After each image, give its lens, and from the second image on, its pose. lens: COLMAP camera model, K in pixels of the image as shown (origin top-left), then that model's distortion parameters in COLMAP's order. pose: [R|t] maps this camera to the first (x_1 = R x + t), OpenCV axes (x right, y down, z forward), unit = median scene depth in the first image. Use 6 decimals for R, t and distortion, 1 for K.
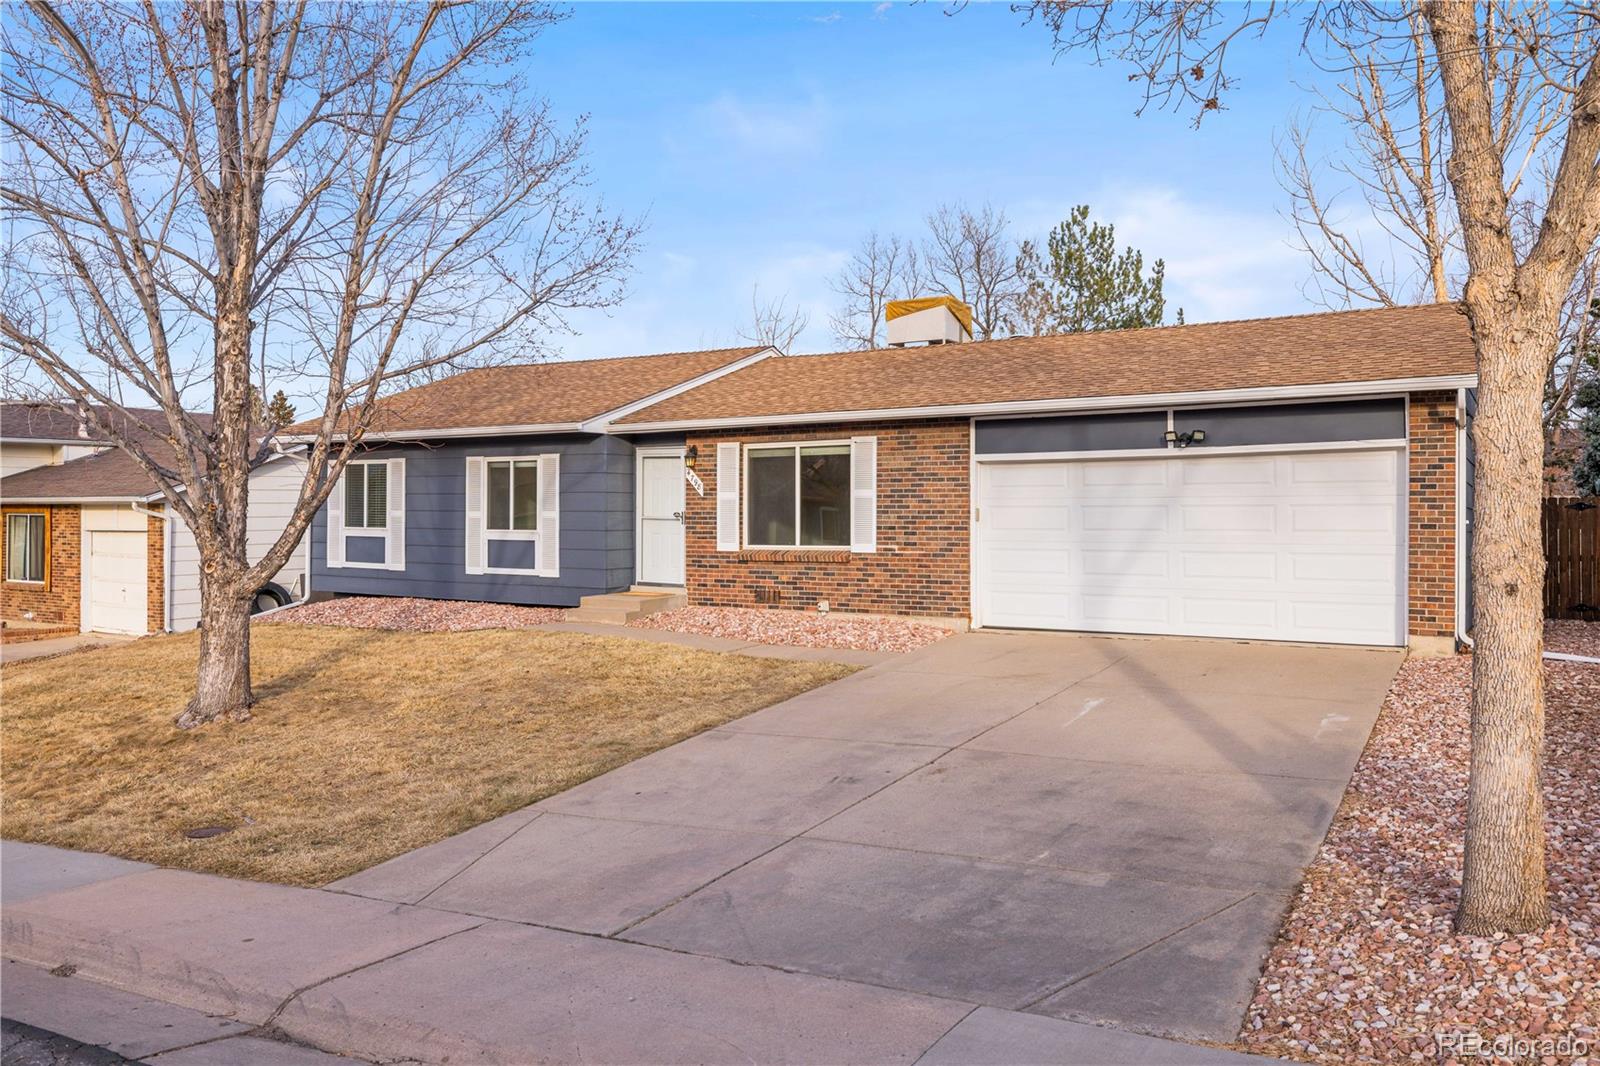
lens RADIAL K [[1264.8, 0, 797.3], [0, 1264.8, 528.9], [0, 0, 1]] dist [-0.010496, -0.003194]
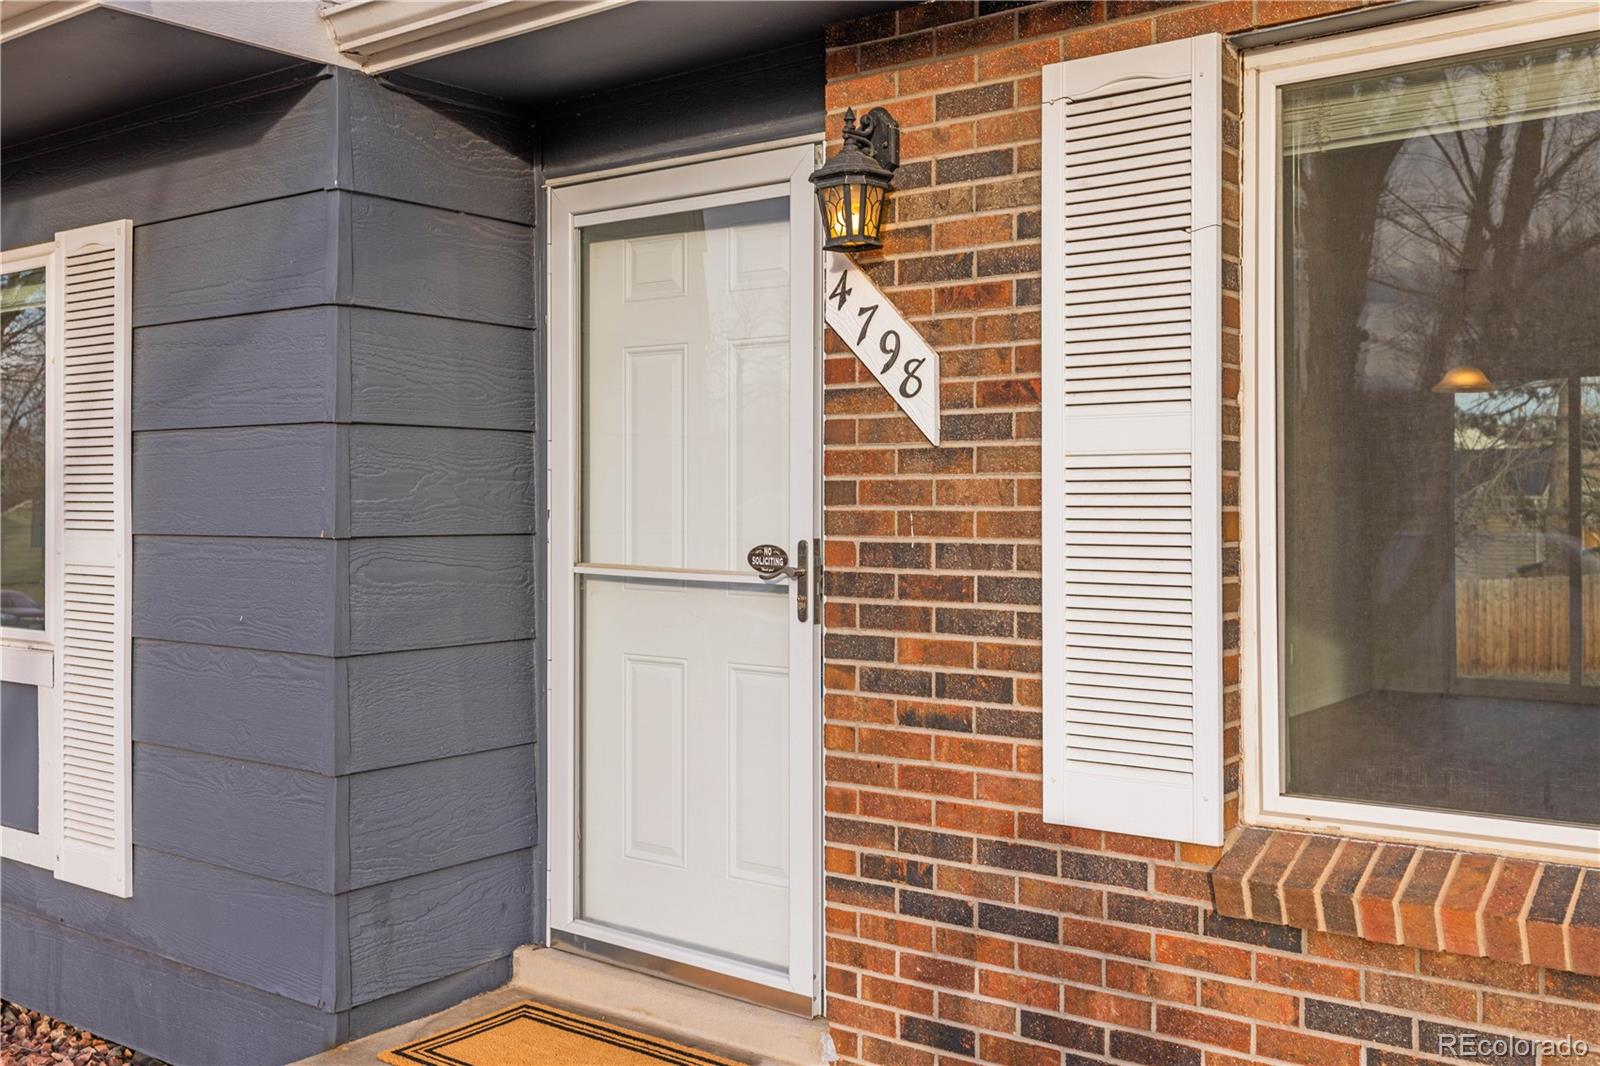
lens RADIAL K [[1616.4, 0, 800.0], [0, 1616.4, 519.9], [0, 0, 1]] dist [0.018543, 0.000000]
pose [[0.995272, -0.001990, -0.097108, -0.071867], [0.002150, 0.999997, 0.001540, -0.016761], [0.097104, -0.001742, 0.995273, 0.802818]]
